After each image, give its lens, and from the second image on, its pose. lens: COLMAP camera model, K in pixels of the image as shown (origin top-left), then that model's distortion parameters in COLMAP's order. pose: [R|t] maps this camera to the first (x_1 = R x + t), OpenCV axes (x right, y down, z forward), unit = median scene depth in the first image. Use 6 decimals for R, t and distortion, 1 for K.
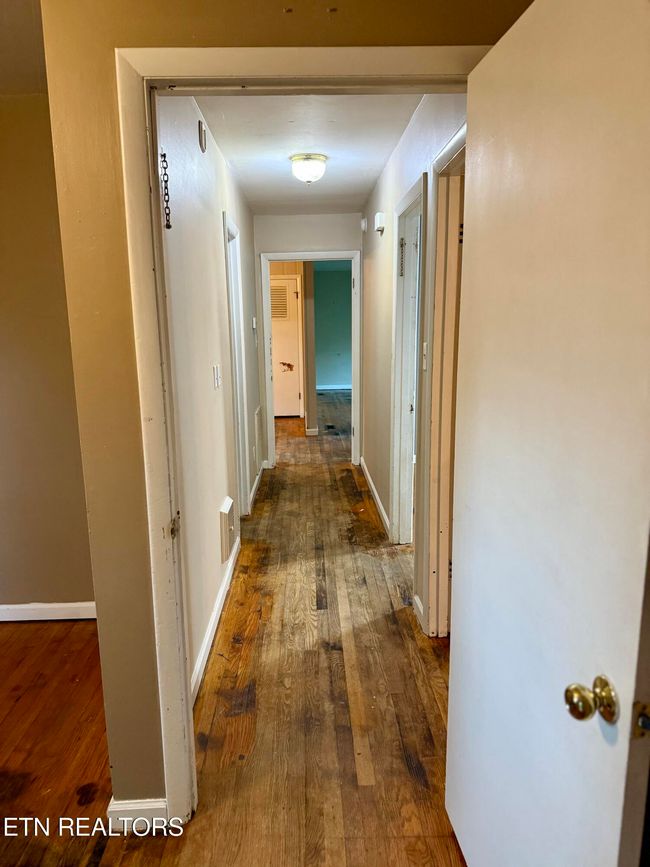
lens RADIAL K [[605.7, 0, 324.3], [0, 605.7, 434.5], [0, 0, 1]] dist [0.058705, 0.002674]
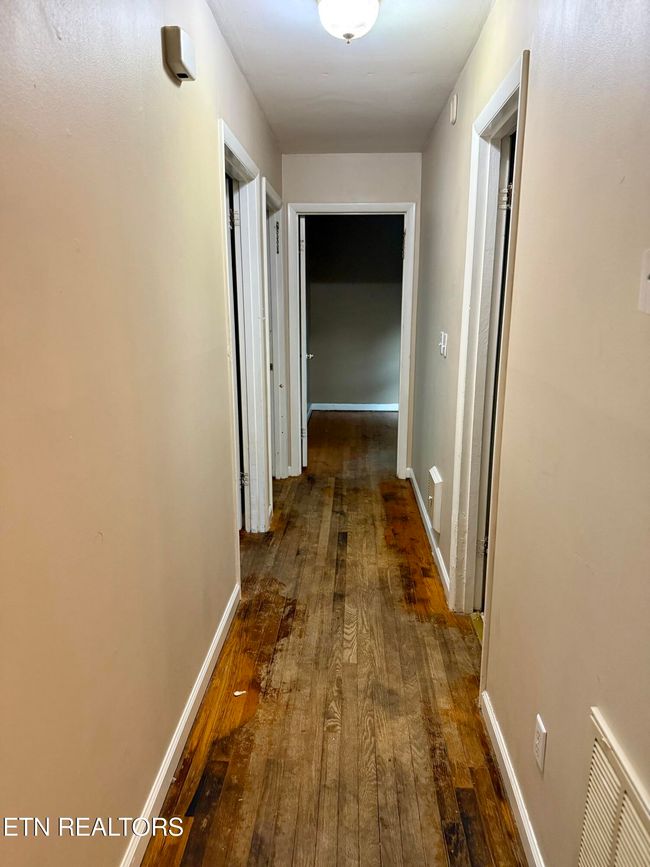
lens RADIAL K [[605.7, 0, 325.0], [0, 605.7, 434.0], [0, 0, 1]] dist [0.058705, 0.002674]
pose [[-0.996876, -0.001592, 0.078972, -0.052854], [0.029705, 0.918849, 0.393489, -0.308910], [-0.073190, 0.394605, -0.915931, 1.707190]]
